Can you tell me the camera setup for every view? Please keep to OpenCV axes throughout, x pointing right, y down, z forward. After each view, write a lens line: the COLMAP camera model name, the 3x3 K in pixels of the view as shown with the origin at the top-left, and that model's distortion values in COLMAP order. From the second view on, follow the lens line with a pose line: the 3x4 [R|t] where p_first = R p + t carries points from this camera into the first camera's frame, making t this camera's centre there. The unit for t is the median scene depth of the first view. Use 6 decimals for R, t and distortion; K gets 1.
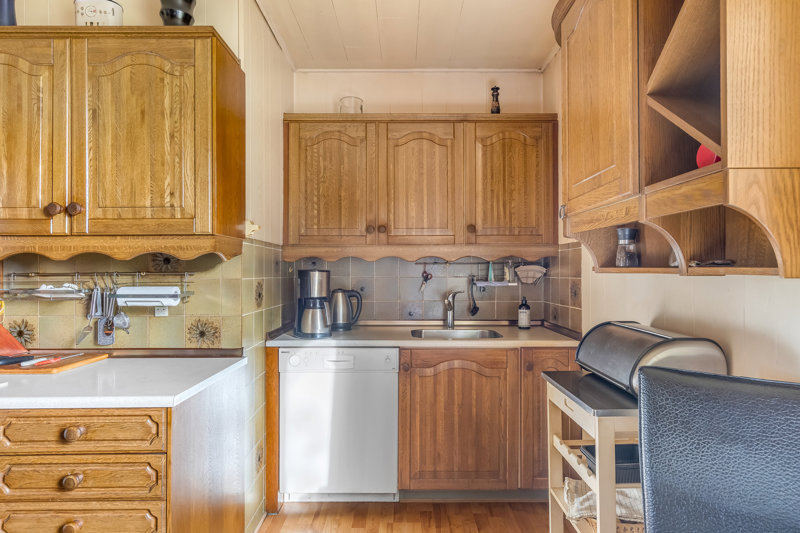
lens RADIAL K [[442.1, 0, 400.0], [0, 442.1, 266.5], [0, 0, 1]] dist [0.004542, 0.001105]
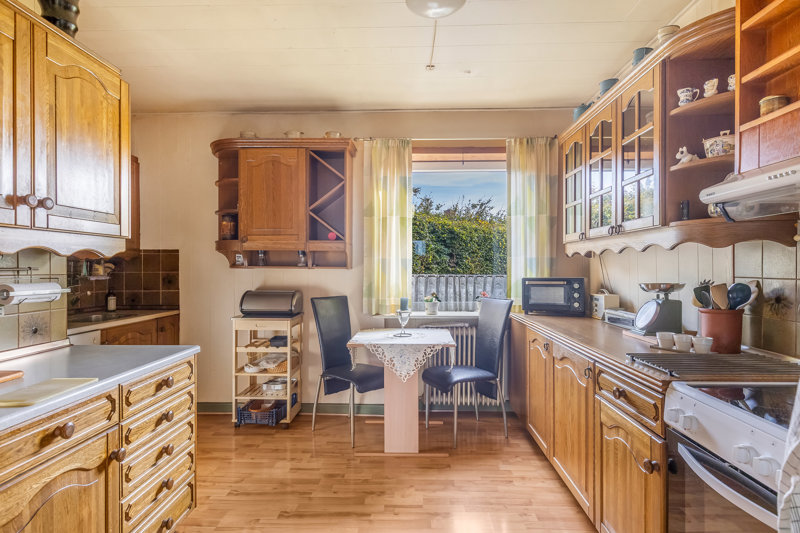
lens RADIAL K [[442.1, 0, 400.0], [0, 442.1, 266.5], [0, 0, 1]] dist [0.004542, 0.001105]
pose [[0.029552, -0.000722, 0.999563, -1.209909], [-0.004834, 0.999988, 0.000865, 0.003033], [-0.999552, -0.004858, 0.029548, 0.129403]]
